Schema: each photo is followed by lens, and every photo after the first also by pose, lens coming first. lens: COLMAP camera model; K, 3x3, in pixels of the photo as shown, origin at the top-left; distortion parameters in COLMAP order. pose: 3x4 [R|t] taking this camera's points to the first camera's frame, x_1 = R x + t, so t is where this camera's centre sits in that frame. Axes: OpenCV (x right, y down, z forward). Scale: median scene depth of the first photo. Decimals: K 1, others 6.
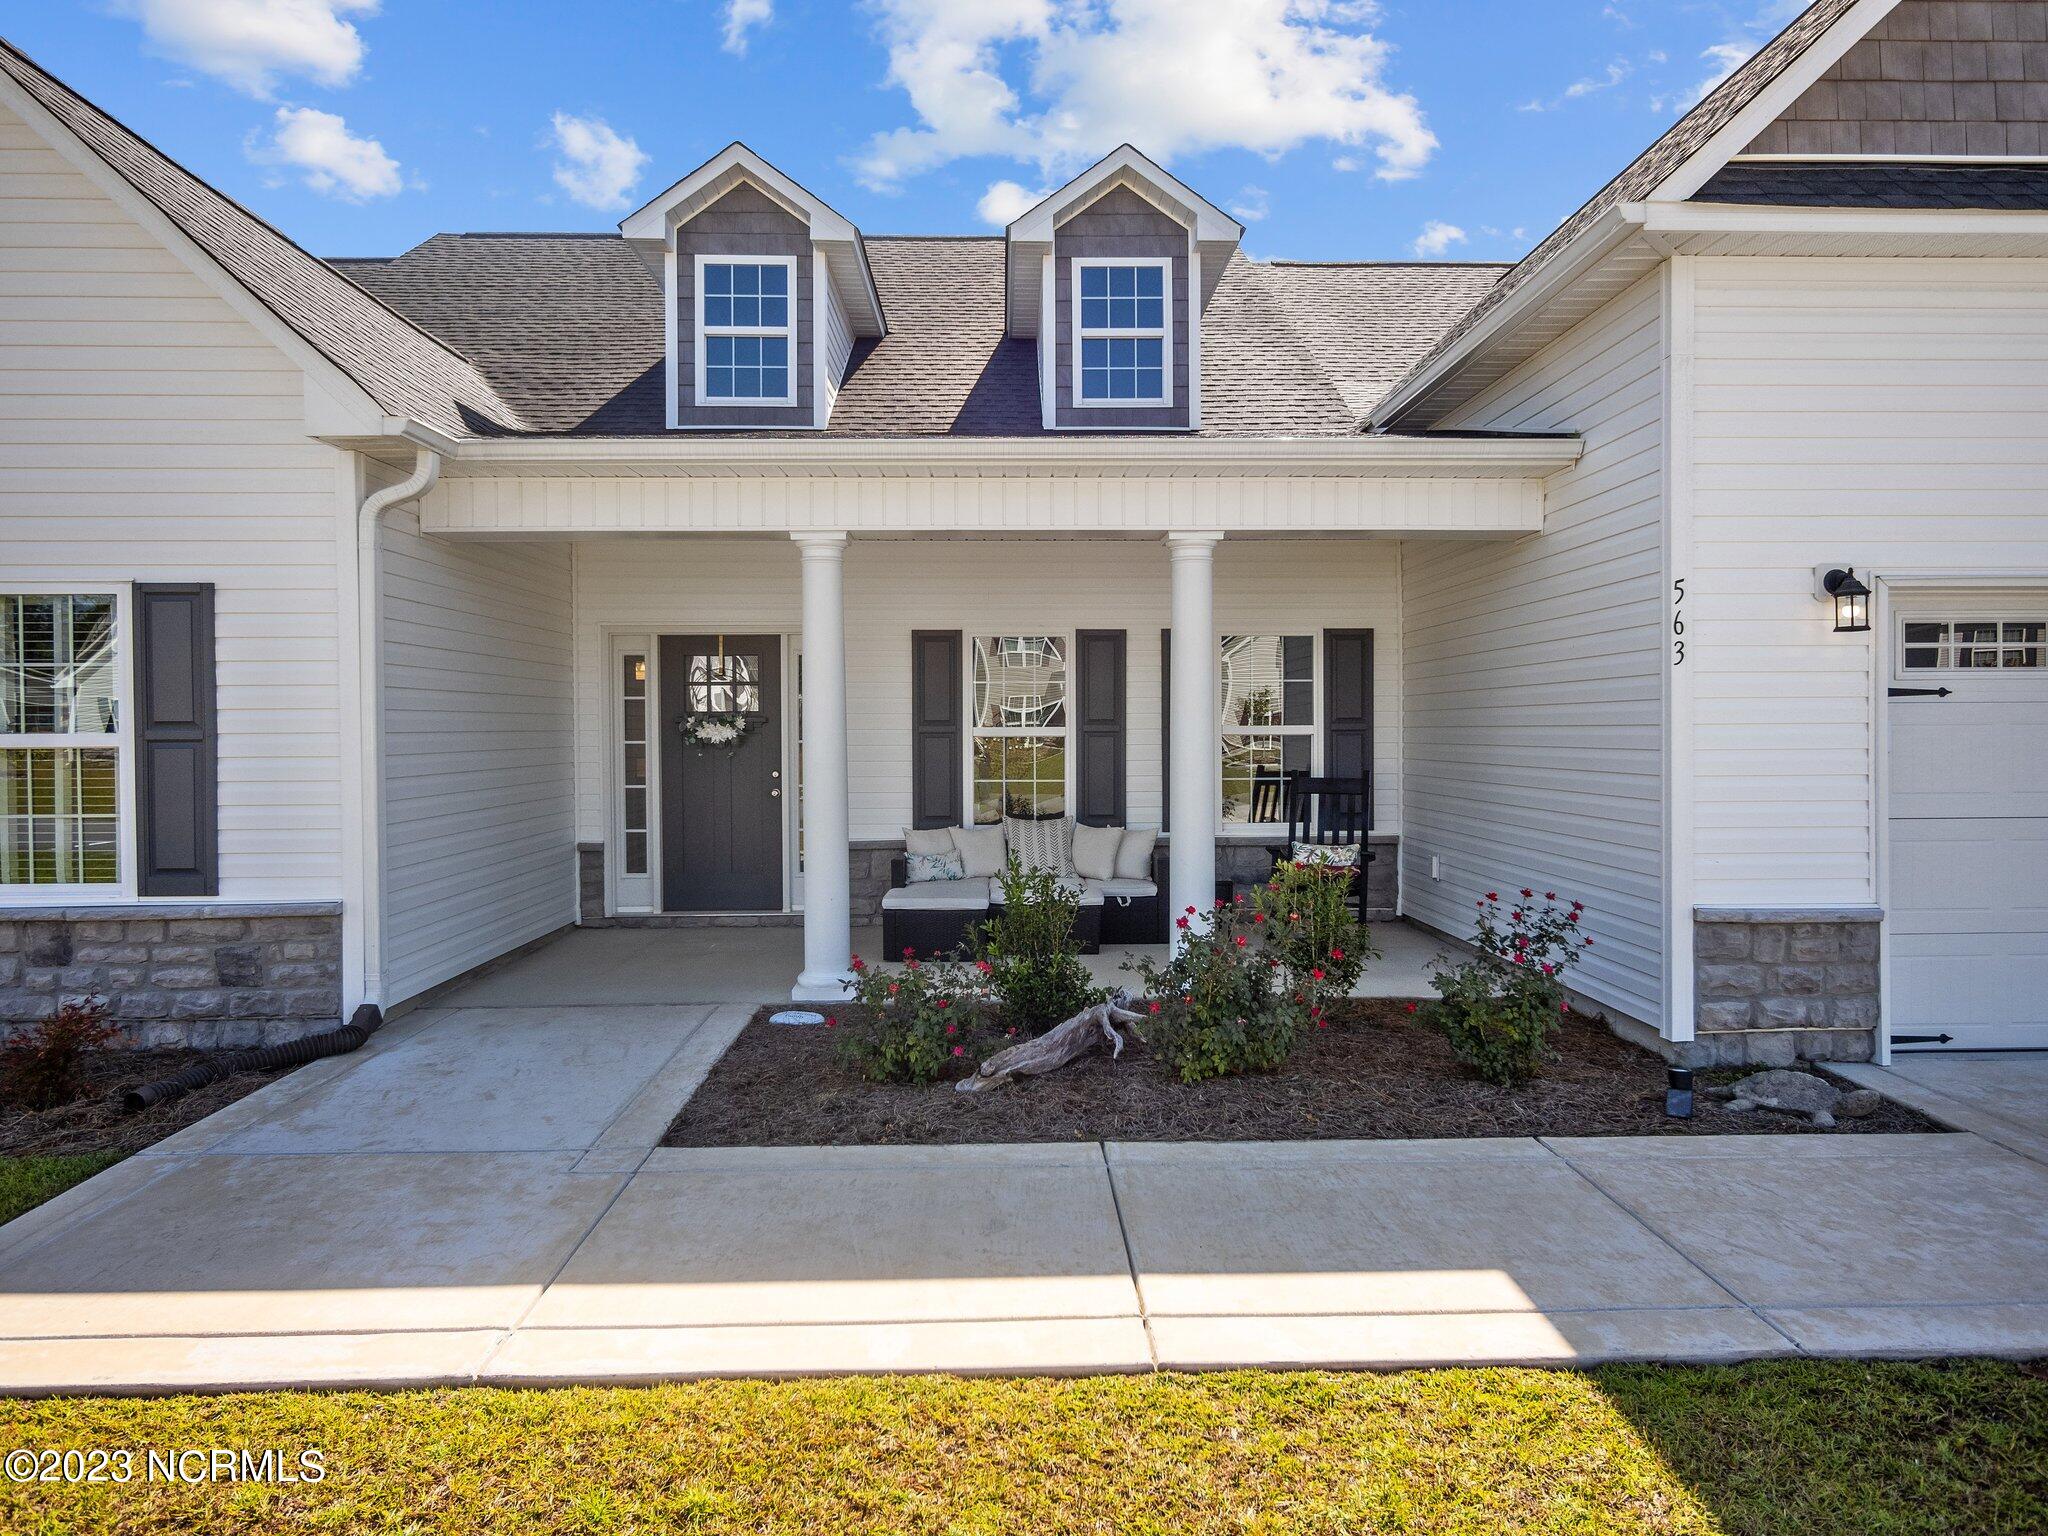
lens RADIAL K [[1219.7, 0, 1029.2], [0, 1219.7, 759.9], [0, 0, 1]] dist [-0.004360, -0.000535]
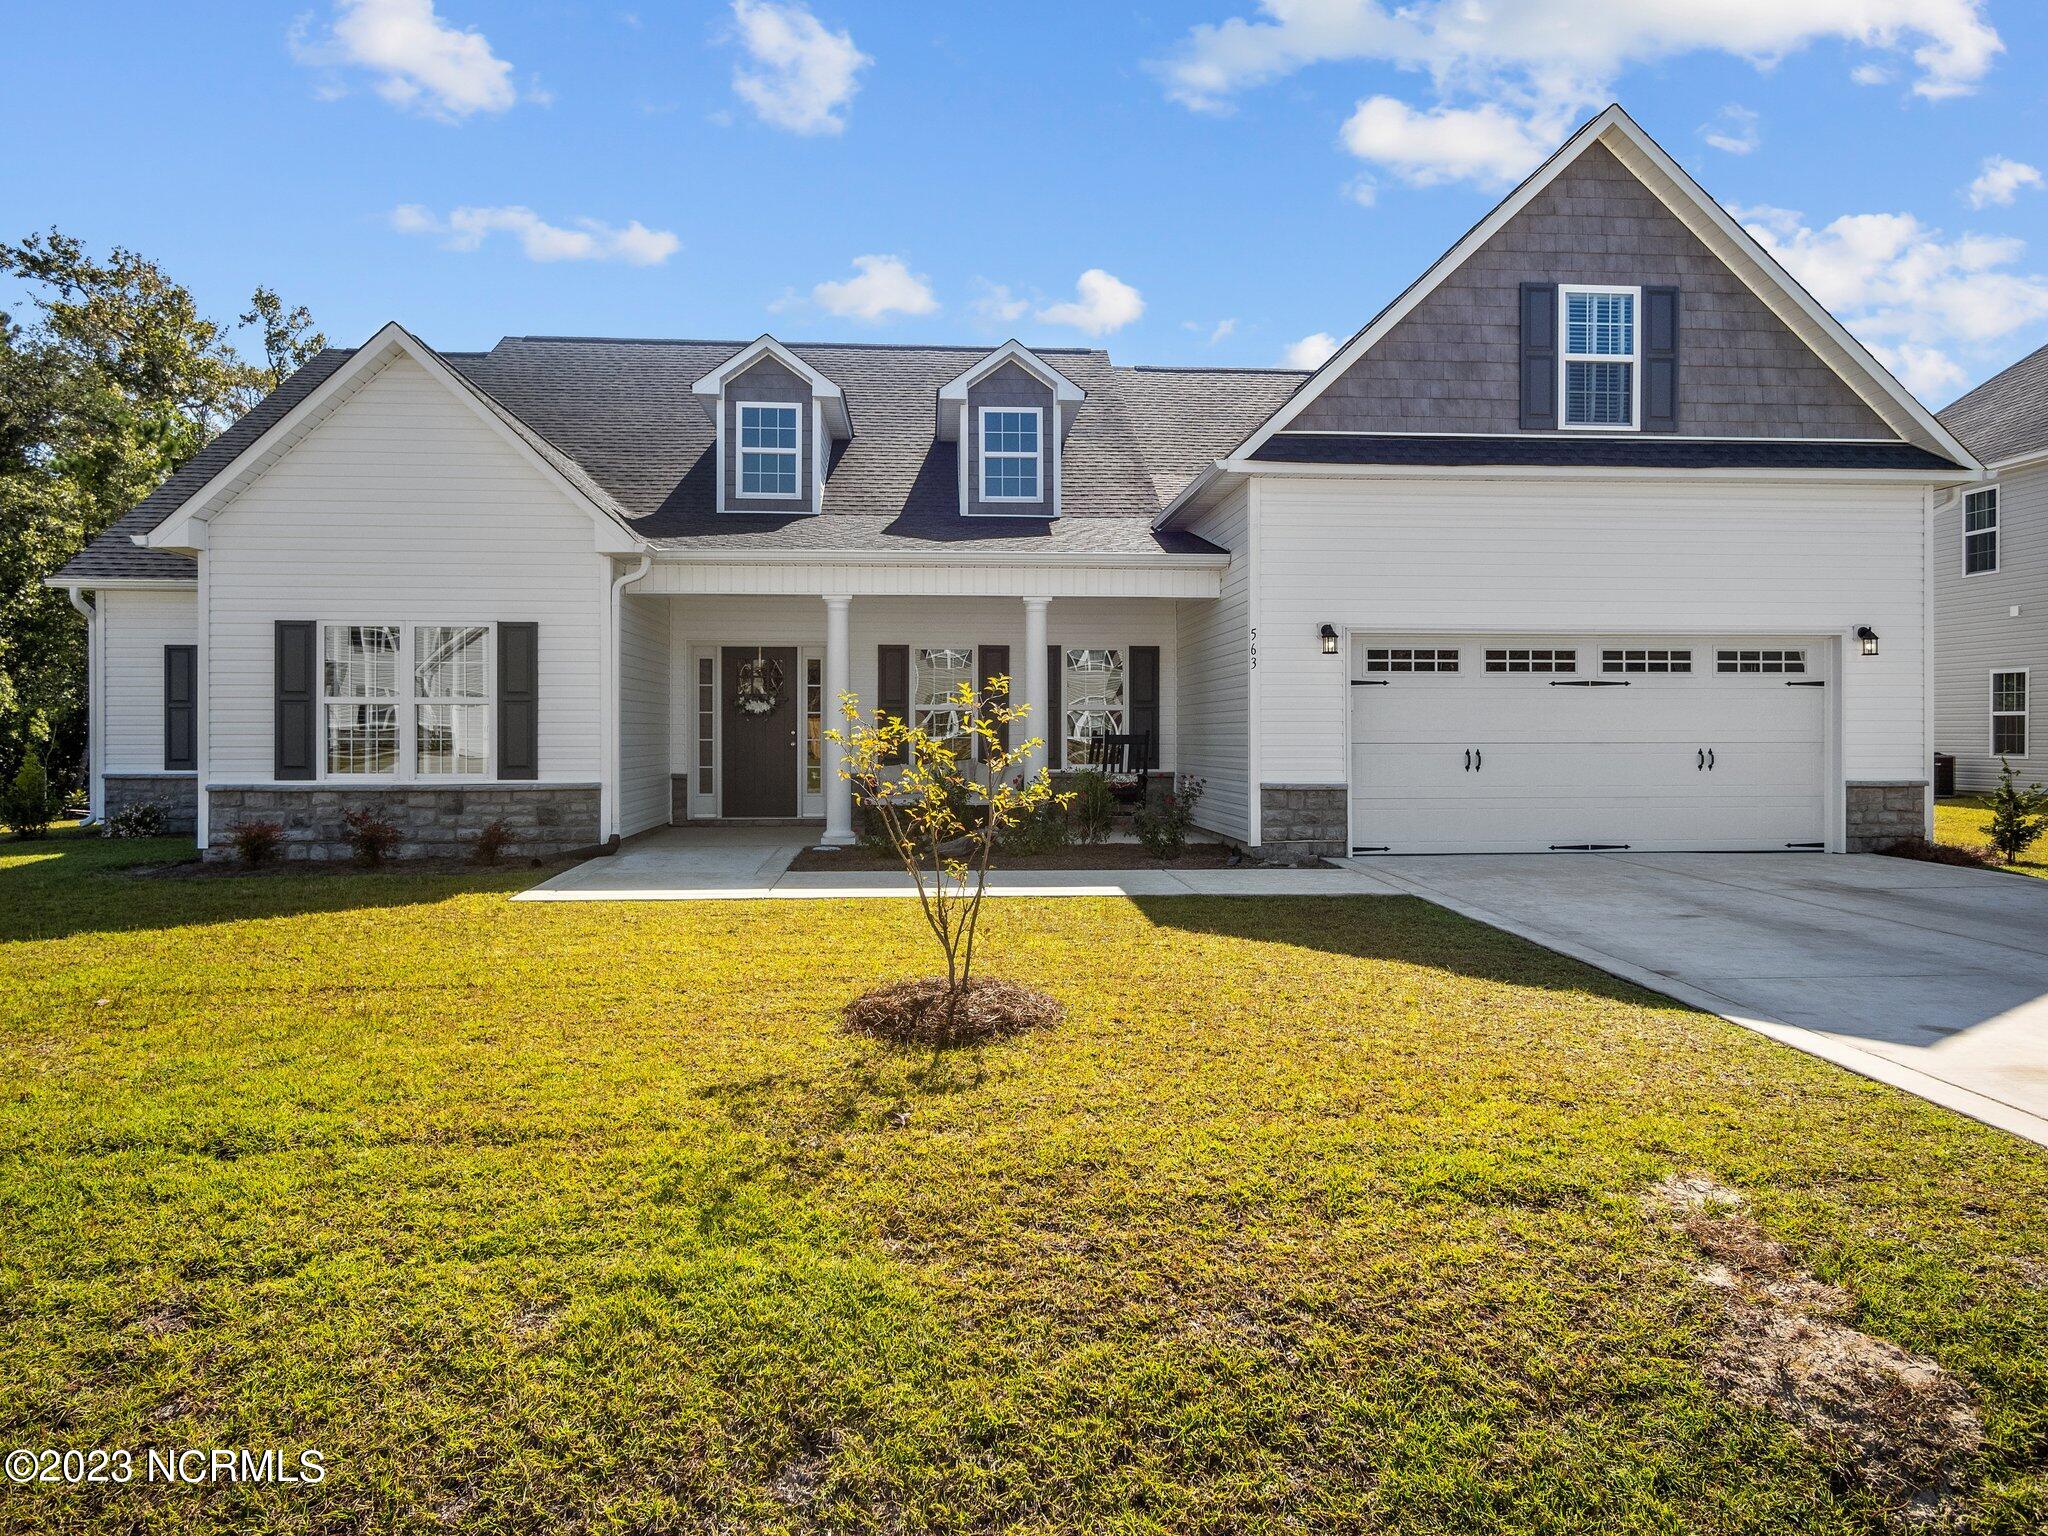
lens RADIAL K [[1317.3, 0, 1019.8], [0, 1317.3, 760.6], [0, 0, 1]] dist [-0.003990, -0.000586]
pose [[0.998805, 0.004705, 0.048655, 0.011186], [-0.004349, 0.999963, -0.007410, 0.081673], [-0.048689, 0.007189, 0.998788, -1.031737]]
